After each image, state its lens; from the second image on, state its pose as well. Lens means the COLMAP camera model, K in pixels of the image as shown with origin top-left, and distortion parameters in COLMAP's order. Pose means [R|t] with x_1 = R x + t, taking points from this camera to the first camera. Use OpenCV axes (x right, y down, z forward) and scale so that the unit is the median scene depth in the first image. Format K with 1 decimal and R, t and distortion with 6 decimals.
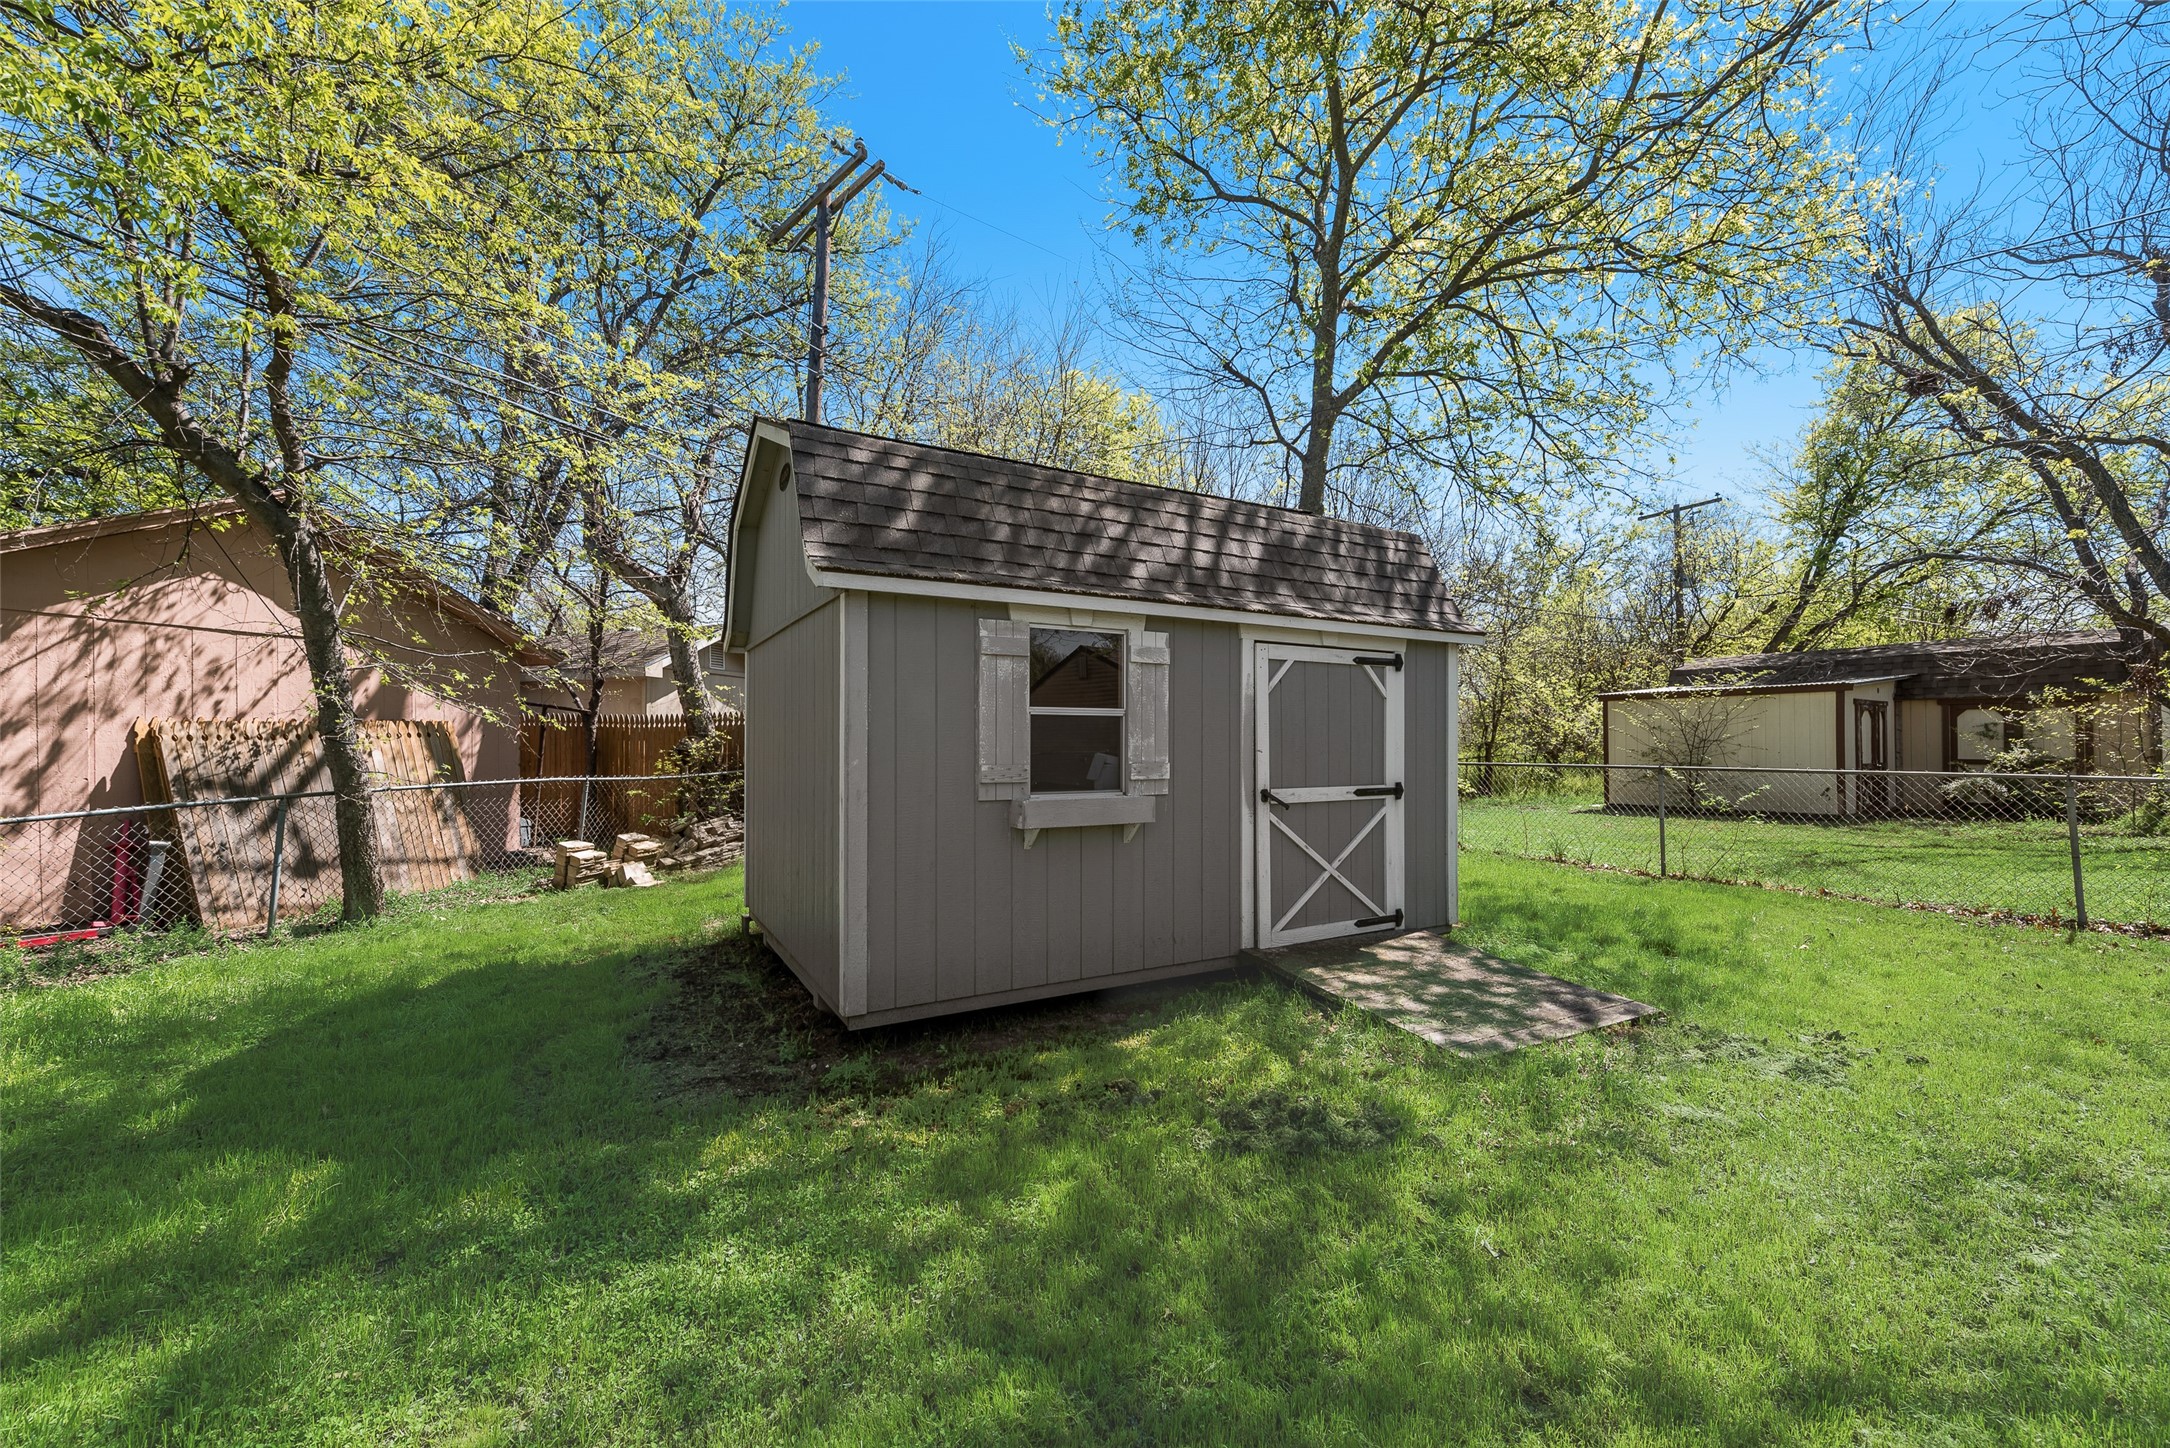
lens RADIAL K [[873.0, 0, 1127.2], [0, 873.0, 740.6], [0, 0, 1]] dist [0.013648, 0.000051]
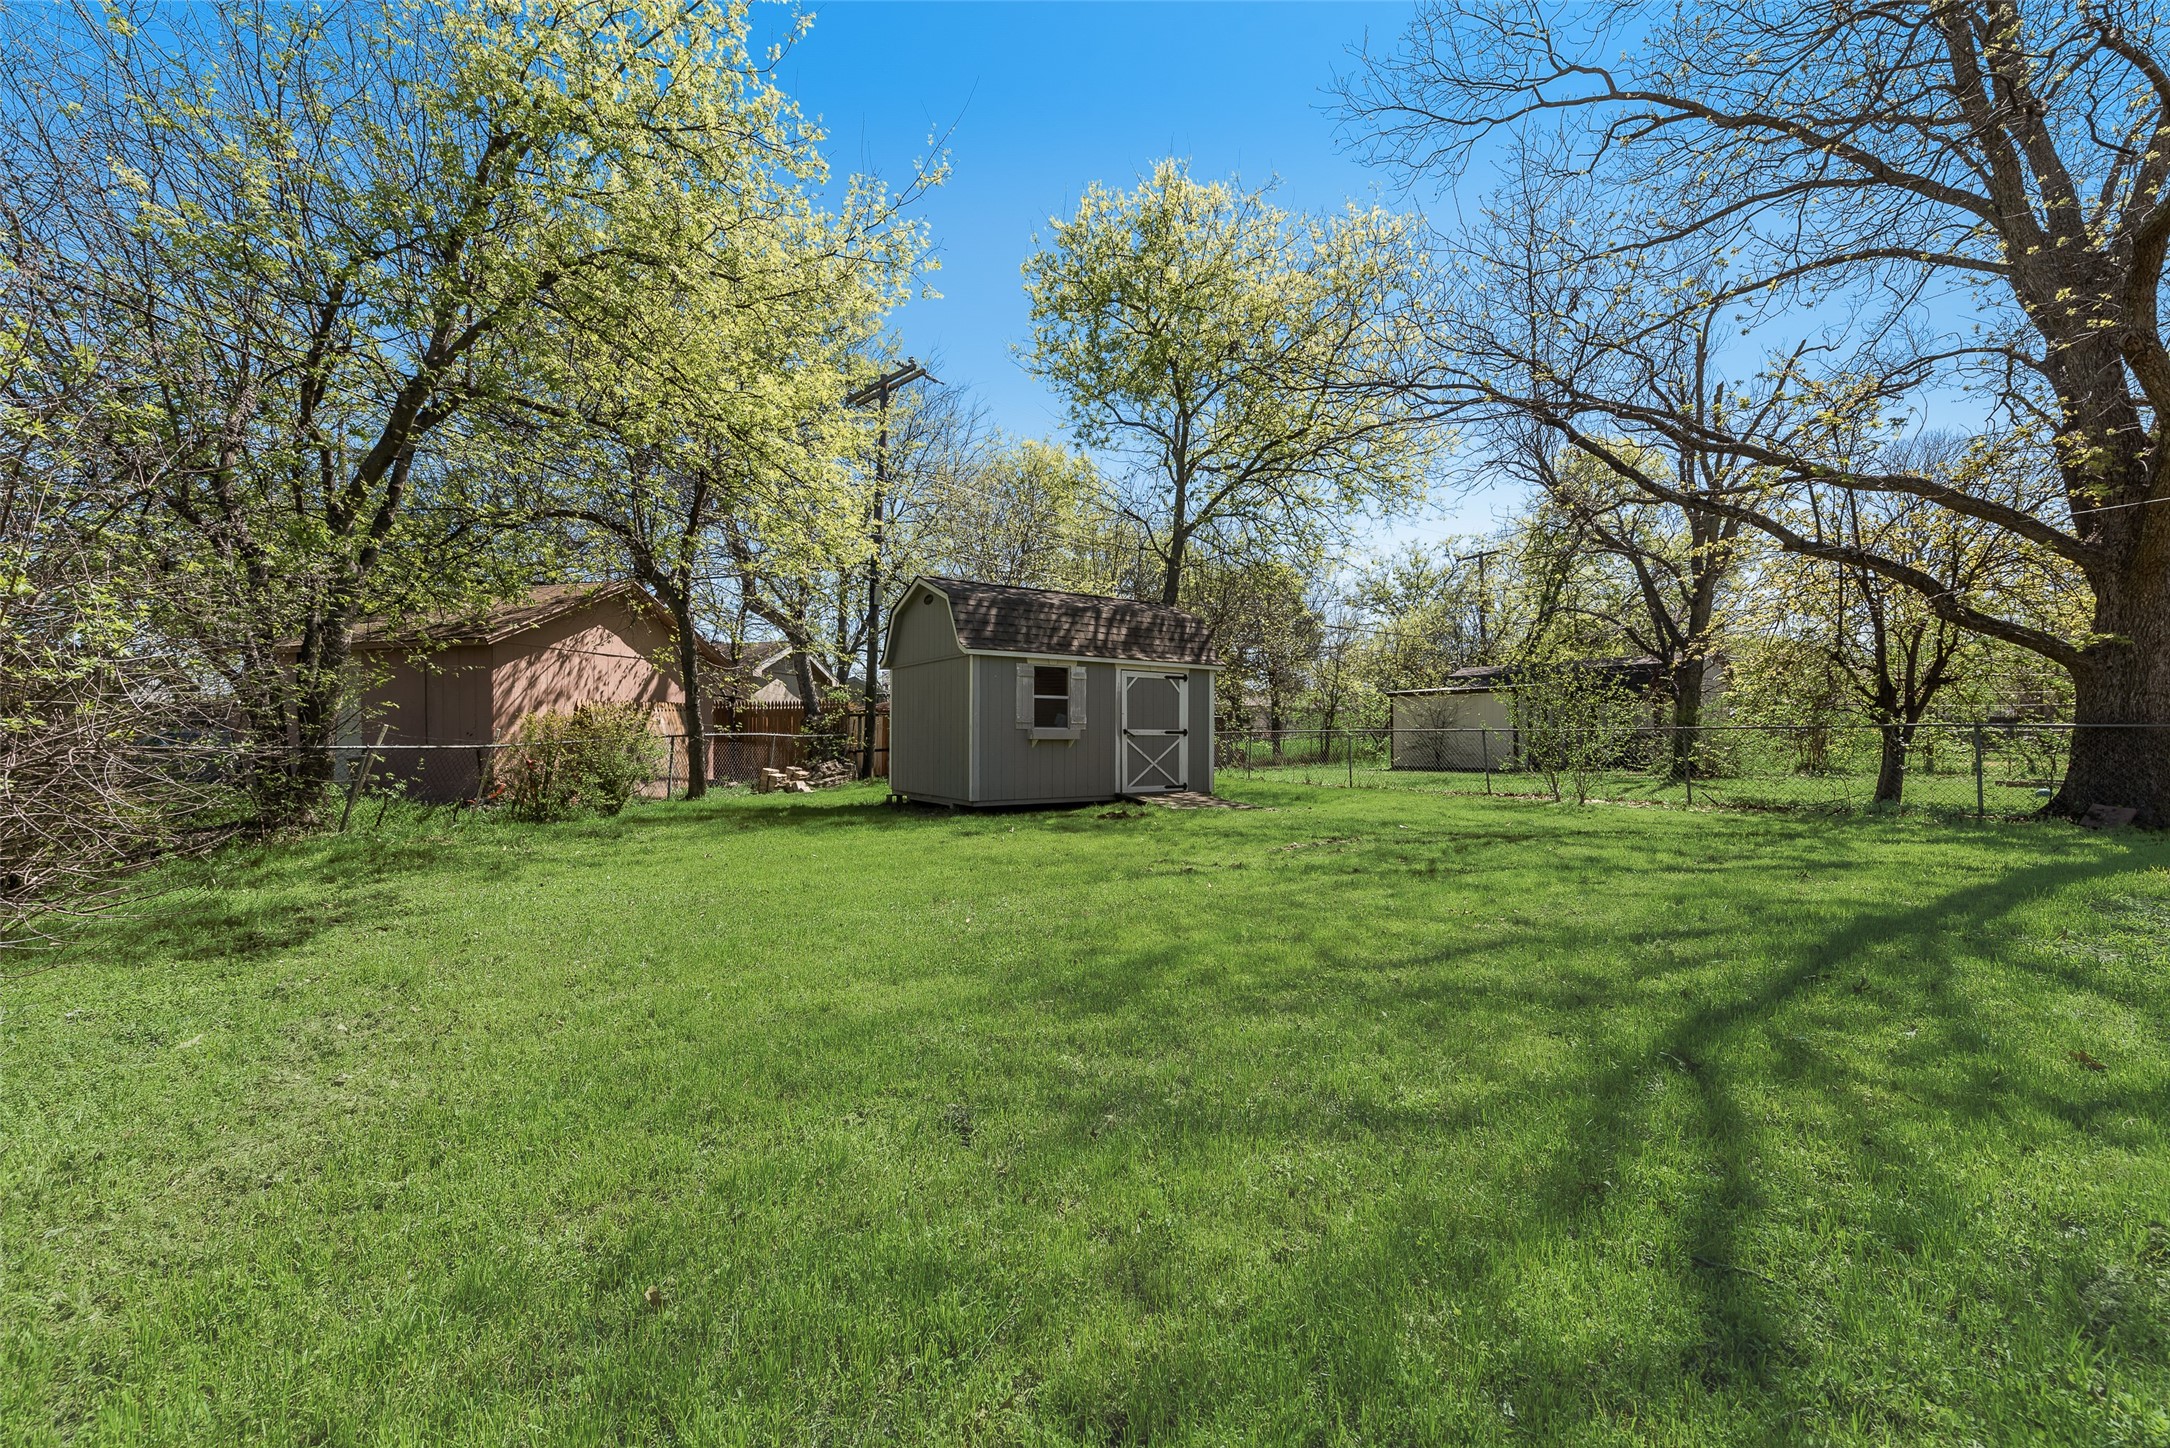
lens RADIAL K [[857.7, 0, 1085.0], [0, 857.7, 724.0], [0, 0, 1]] dist [0.012375, -0.000051]
pose [[0.999797, 0.005420, 0.019402, -0.004852], [-0.005176, 0.999907, -0.012600, 0.068051], [-0.019468, 0.012497, 0.999732, -1.372491]]
